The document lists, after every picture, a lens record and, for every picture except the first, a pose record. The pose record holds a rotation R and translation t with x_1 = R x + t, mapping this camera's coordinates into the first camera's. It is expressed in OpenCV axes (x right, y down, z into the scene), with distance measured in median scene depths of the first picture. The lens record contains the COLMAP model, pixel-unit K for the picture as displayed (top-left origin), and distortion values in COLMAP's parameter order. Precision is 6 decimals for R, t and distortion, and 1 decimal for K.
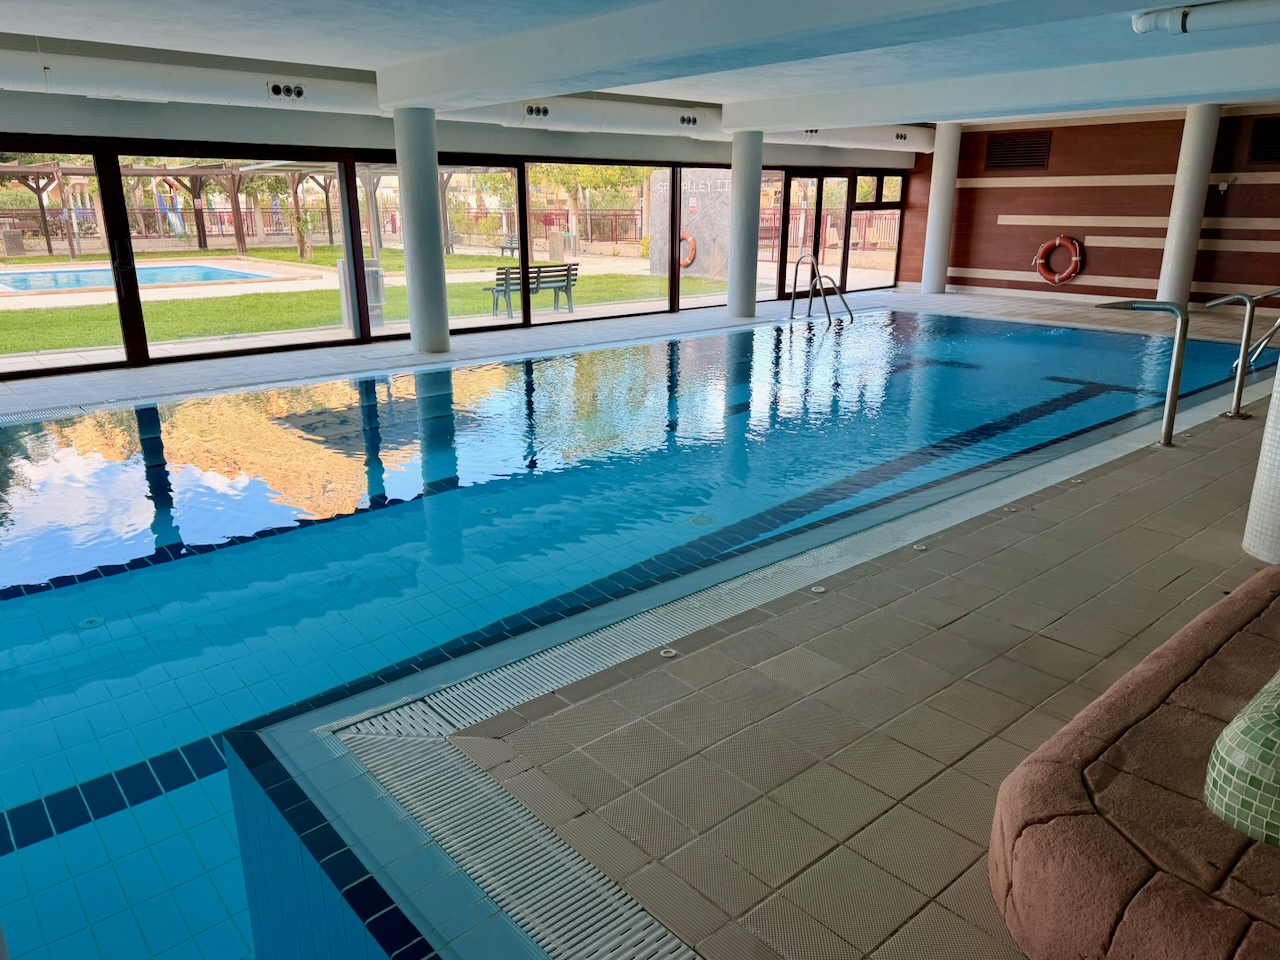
lens RADIAL K [[930.4, 0, 630.1], [0, 930.4, 479.0], [0, 0, 1]] dist [0.081687, -0.066778]
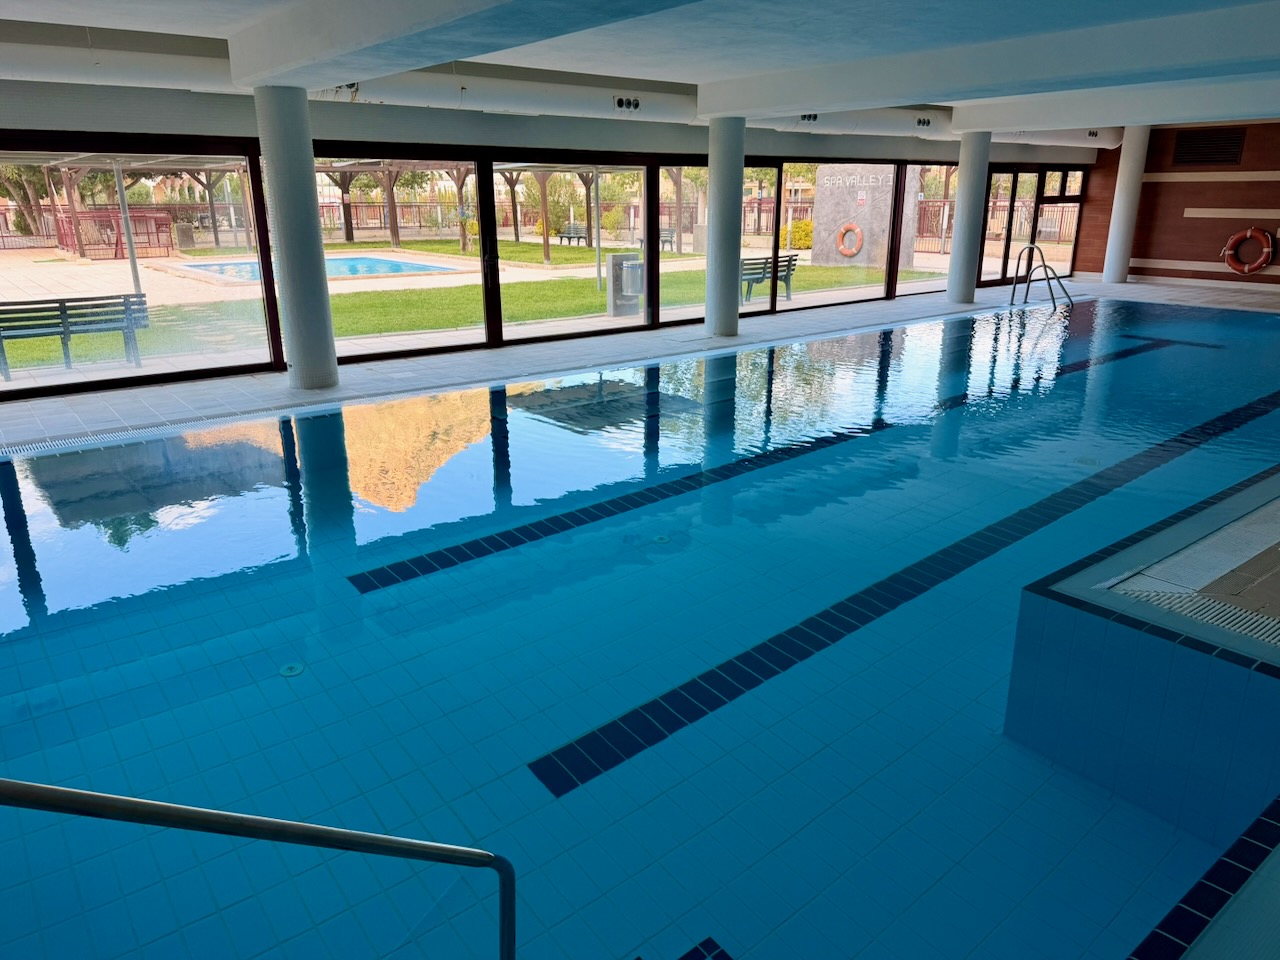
lens RADIAL K [[930.4, 0, 648.5], [0, 930.4, 469.8], [0, 0, 1]] dist [0.081687, -0.066778]
pose [[0.999511, 0.009513, -0.029797, -0.193863], [-0.009541, 0.999954, -0.000777, 0.020365], [0.029788, 0.001061, 0.999556, -0.084177]]
